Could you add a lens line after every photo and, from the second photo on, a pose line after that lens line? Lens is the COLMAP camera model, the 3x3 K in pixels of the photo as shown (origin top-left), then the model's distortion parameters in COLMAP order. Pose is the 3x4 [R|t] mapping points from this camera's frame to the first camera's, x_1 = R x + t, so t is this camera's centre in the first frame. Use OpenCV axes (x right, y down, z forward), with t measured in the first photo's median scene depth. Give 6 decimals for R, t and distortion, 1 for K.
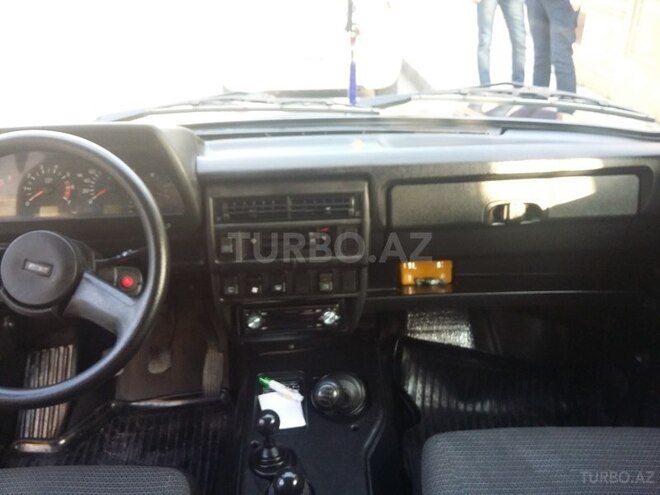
lens RADIAL K [[623.5, 0, 330.0], [0, 623.5, 247.5], [0, 0, 1]] dist [0.020915, -0.001663]
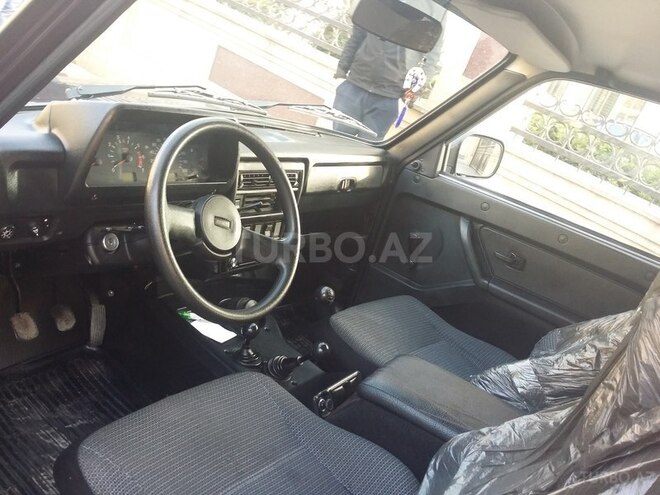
lens RADIAL K [[623.5, 0, 330.0], [0, 623.5, 247.5], [0, 0, 1]] dist [0.020915, -0.001663]
pose [[0.586408, -0.064974, 0.807406, -1.159749], [0.021848, 0.997684, 0.064418, 0.004776], [-0.809721, -0.020135, 0.586469, 0.026900]]
